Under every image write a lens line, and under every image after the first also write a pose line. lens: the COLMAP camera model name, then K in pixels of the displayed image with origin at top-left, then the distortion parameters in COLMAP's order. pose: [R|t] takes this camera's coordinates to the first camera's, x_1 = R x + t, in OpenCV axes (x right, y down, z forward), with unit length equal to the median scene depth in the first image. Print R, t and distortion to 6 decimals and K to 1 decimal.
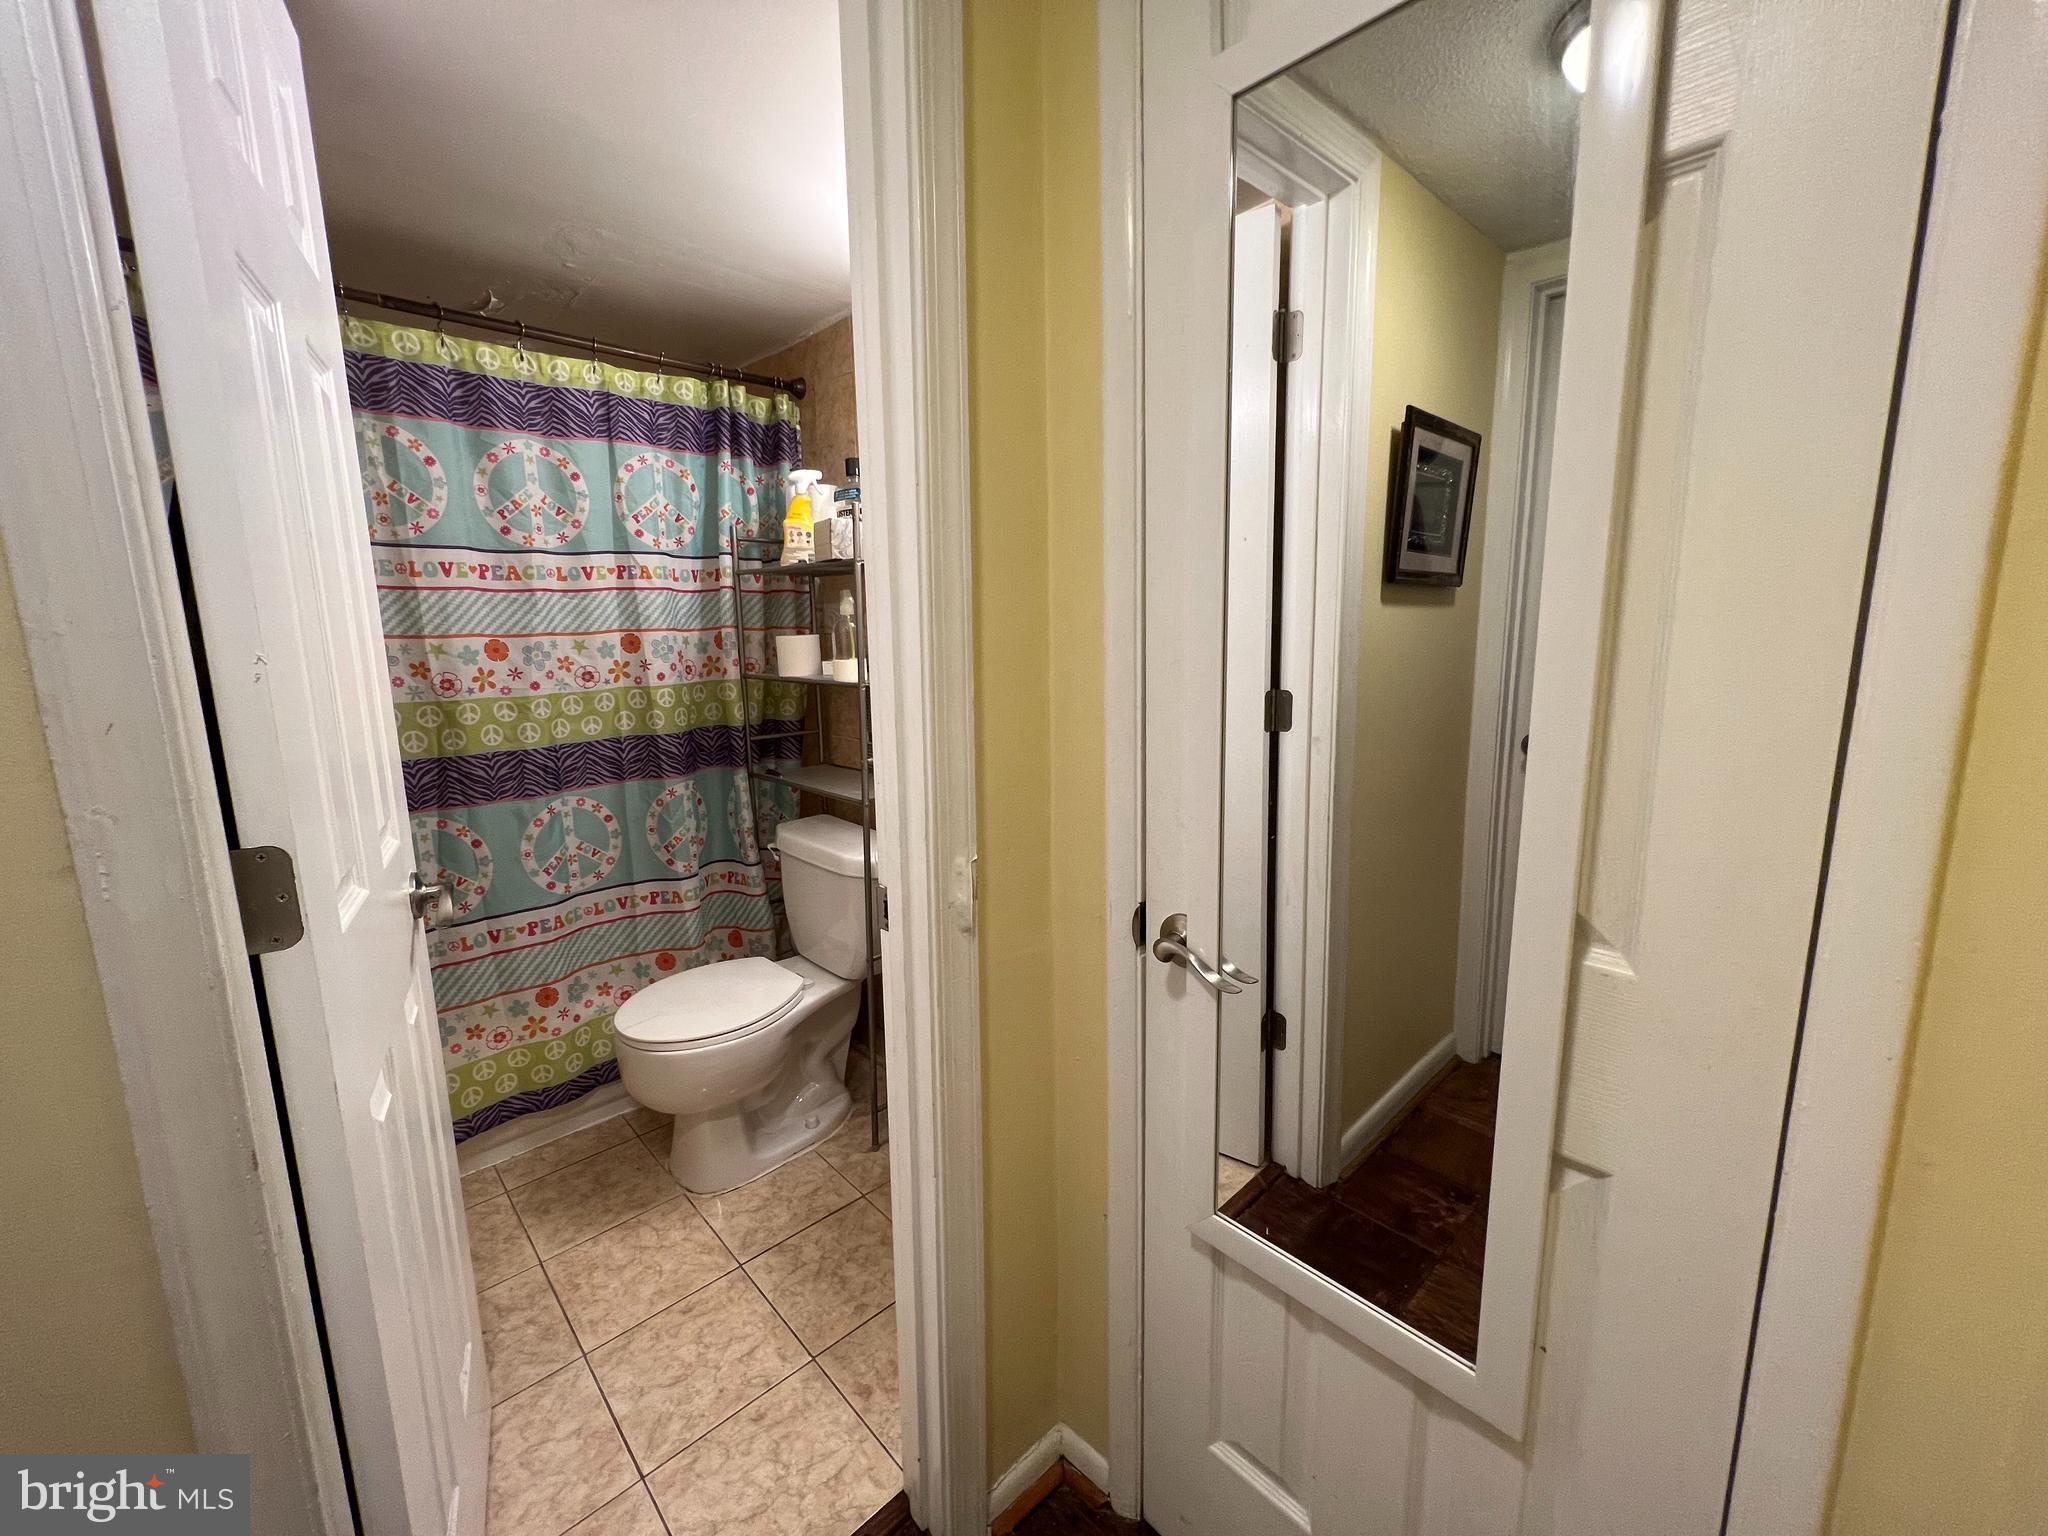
lens RADIAL K [[818.6, 0, 1021.1], [0, 818.6, 765.0], [0, 0, 1]] dist [-0.002979, 0.000433]
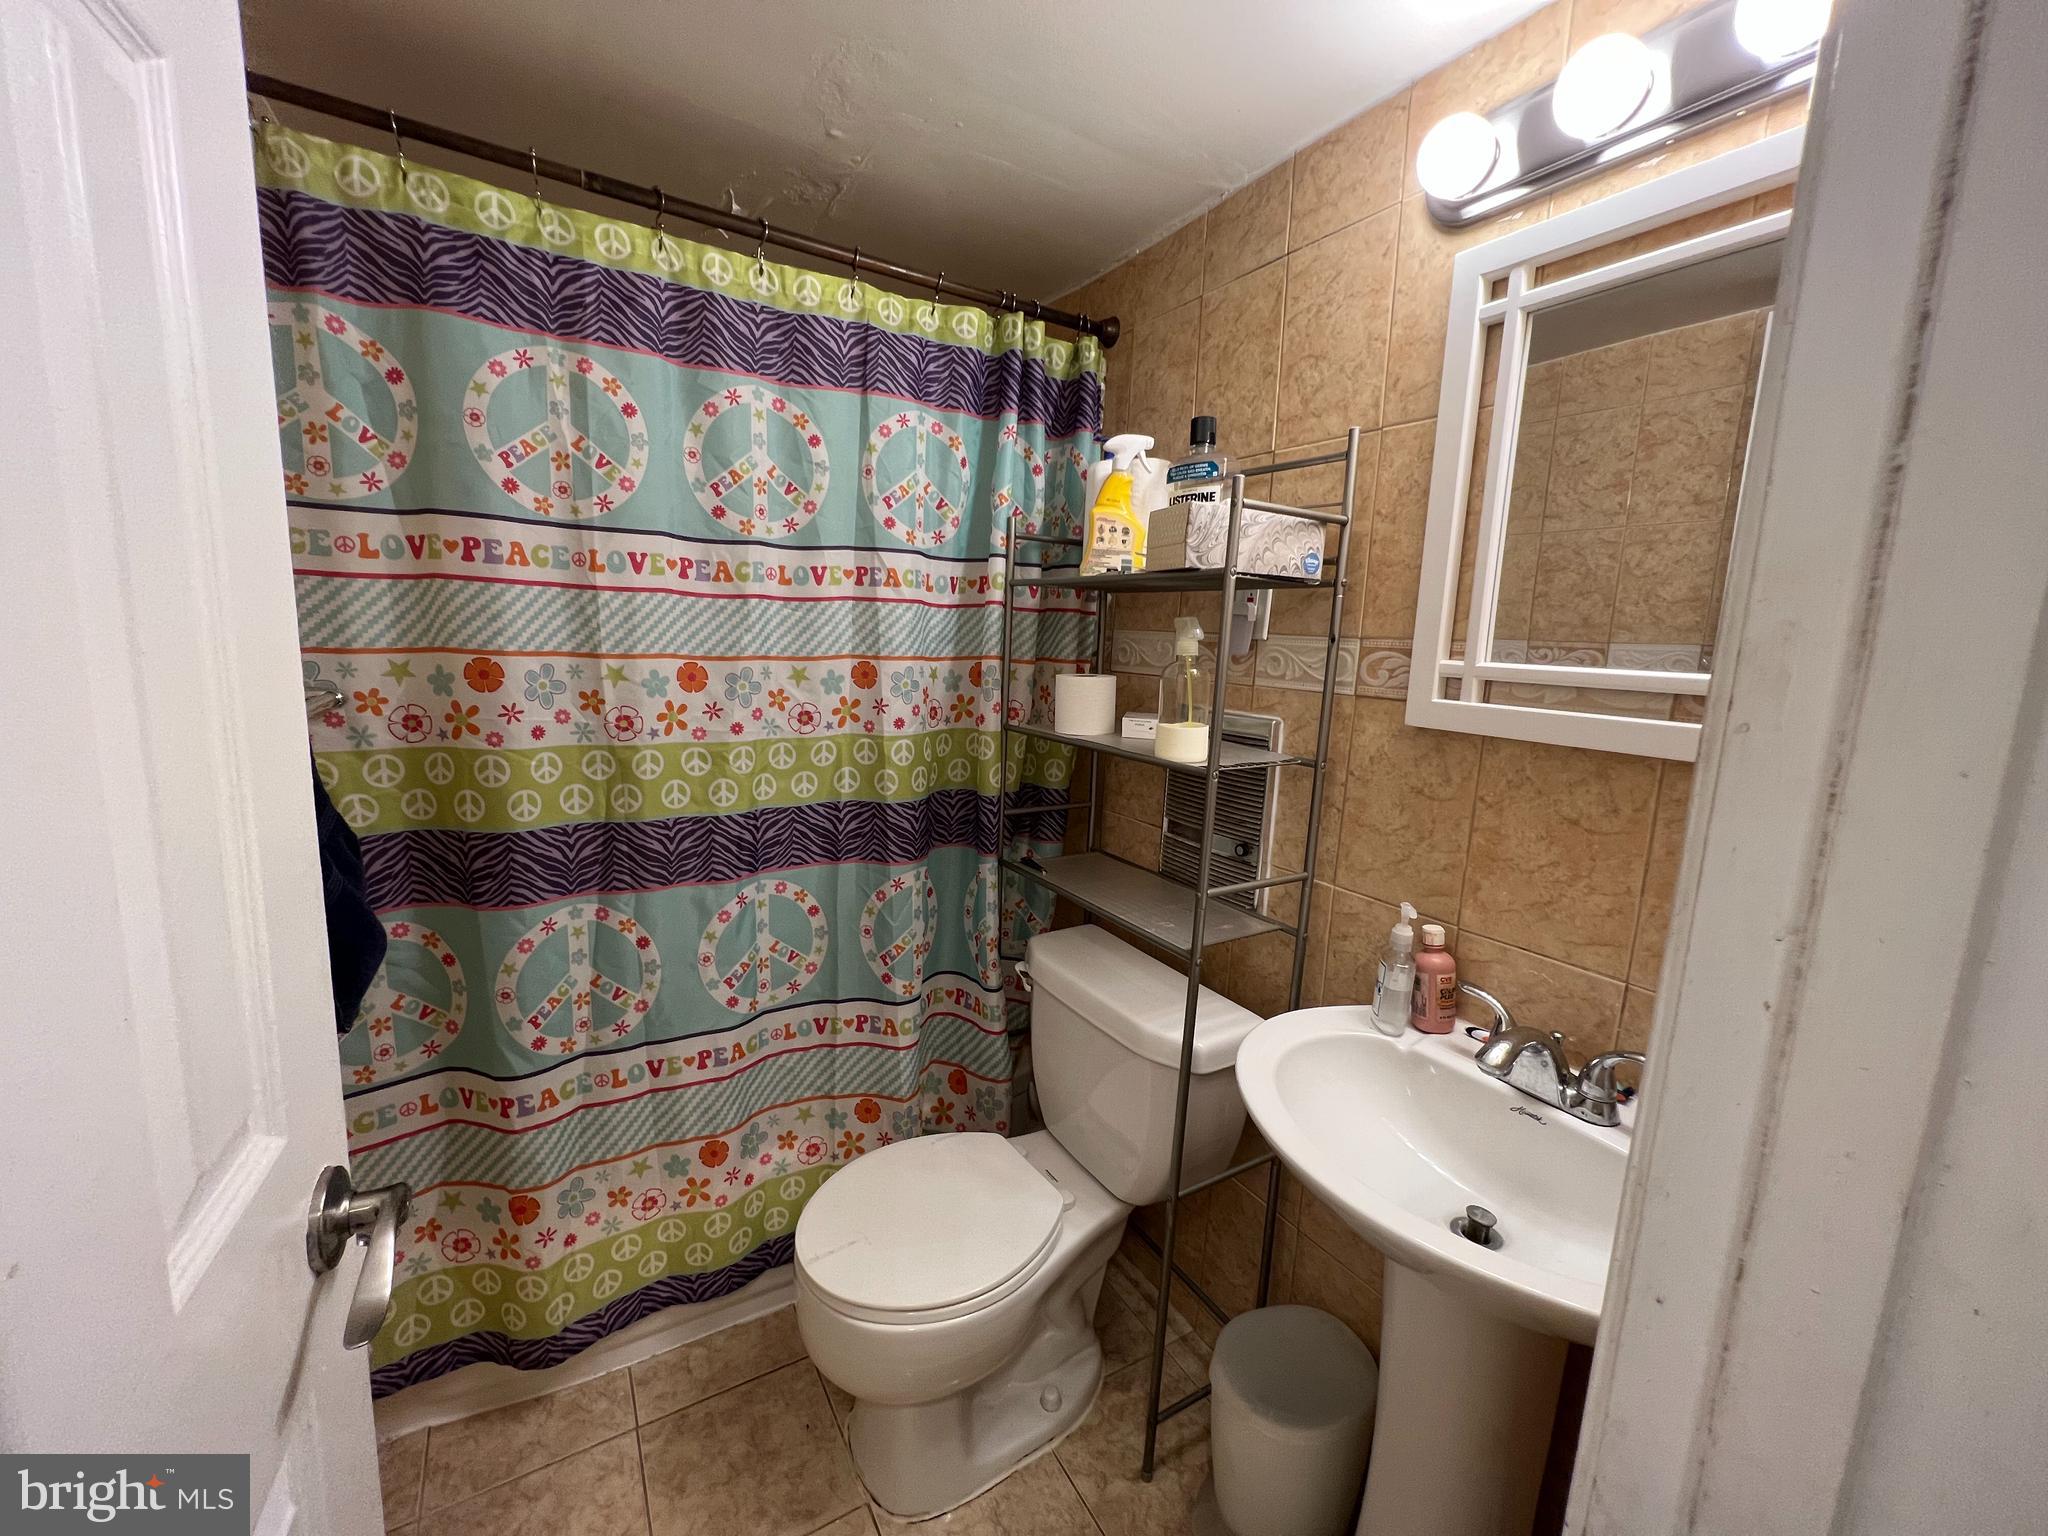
lens RADIAL K [[818.6, 0, 1026.2], [0, 818.6, 766.1], [0, 0, 1]] dist [-0.002979, 0.000433]
pose [[0.974210, 0.085696, -0.208735, -0.187588], [-0.089048, 0.996005, -0.006697, -0.079358], [0.207327, 0.025111, 0.977949, 0.338941]]
